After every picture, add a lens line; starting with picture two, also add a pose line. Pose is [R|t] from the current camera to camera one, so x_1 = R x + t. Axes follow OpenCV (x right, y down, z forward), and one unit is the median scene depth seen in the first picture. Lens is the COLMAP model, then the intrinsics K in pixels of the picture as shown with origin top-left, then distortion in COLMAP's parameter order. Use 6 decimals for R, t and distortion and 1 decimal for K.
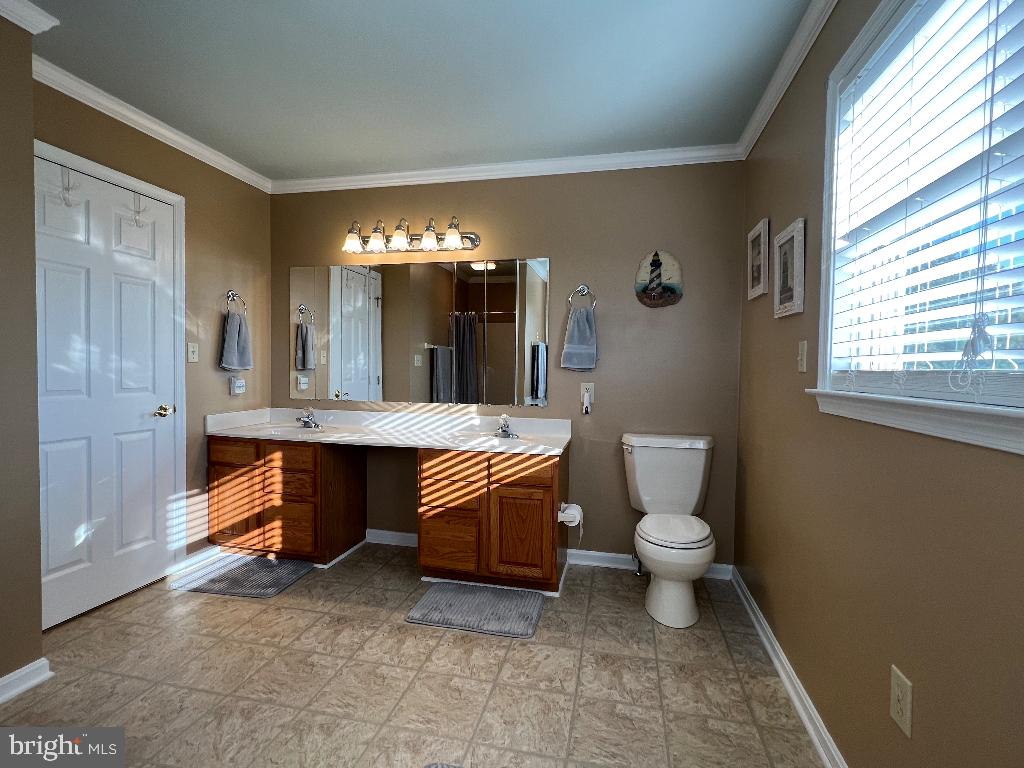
lens RADIAL K [[468.3, 0, 512.0], [0, 468.3, 384.0], [0, 0, 1]] dist [-0.002694, -0.000276]
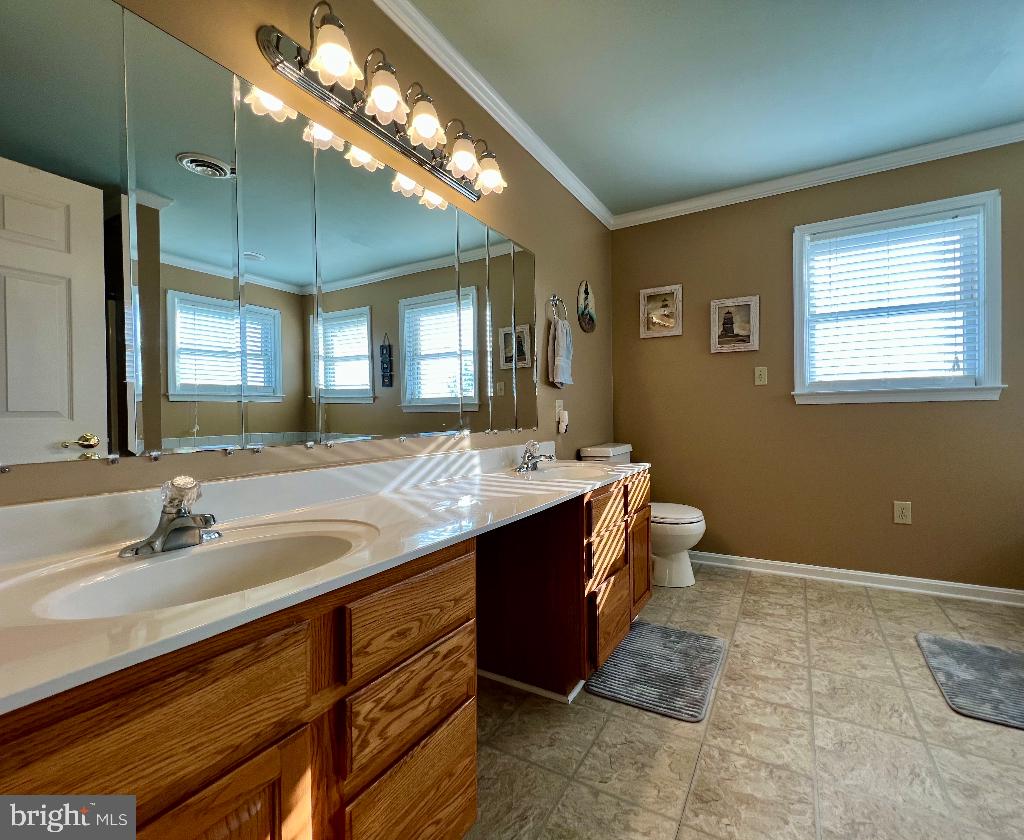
lens RADIAL K [[461.7, 0, 512.0], [0, 461.7, 420.0], [0, 0, 1]] dist [-0.000036, -0.000008]
pose [[0.288971, -0.025367, 0.957002, -1.099336], [0.053909, 0.998494, 0.010189, 0.033257], [-0.955819, 0.048647, 0.289903, 1.192725]]
